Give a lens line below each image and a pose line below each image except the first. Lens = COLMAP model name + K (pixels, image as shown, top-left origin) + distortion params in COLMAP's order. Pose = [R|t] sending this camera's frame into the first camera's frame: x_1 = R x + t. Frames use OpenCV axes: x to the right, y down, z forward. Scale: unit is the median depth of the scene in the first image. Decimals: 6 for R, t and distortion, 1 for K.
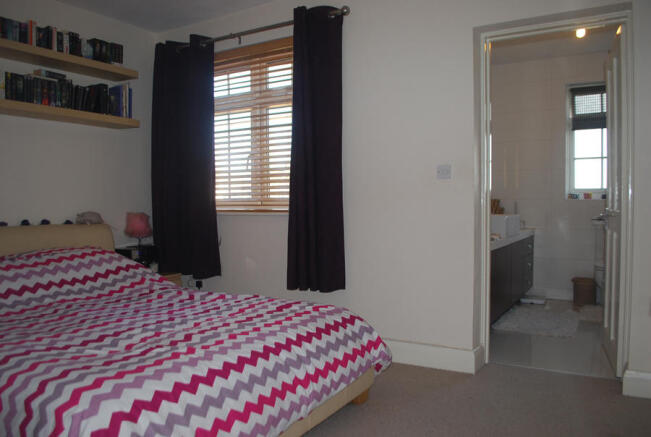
lens RADIAL K [[511.5, 0, 324.3], [0, 511.5, 220.7], [0, 0, 1]] dist [-0.077679, 0.006546]
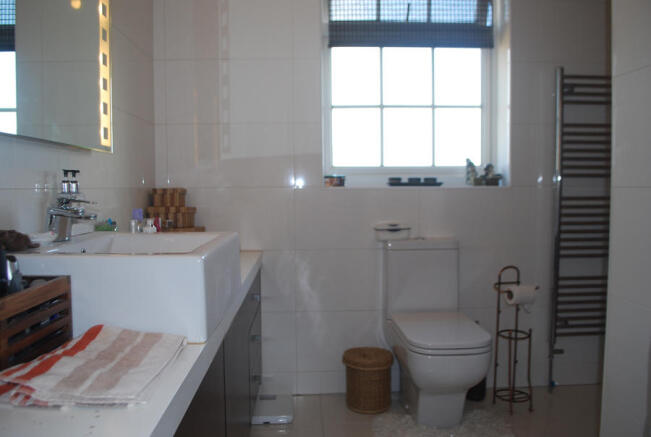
lens RADIAL K [[511.5, 0, 324.3], [0, 511.5, 220.7], [0, 0, 1]] dist [-0.077679, 0.006546]
pose [[0.828701, -0.044814, 0.557895, 0.209284], [0.031387, 0.998942, 0.033620, -0.027762], [-0.558811, -0.010350, 0.829230, 0.595421]]
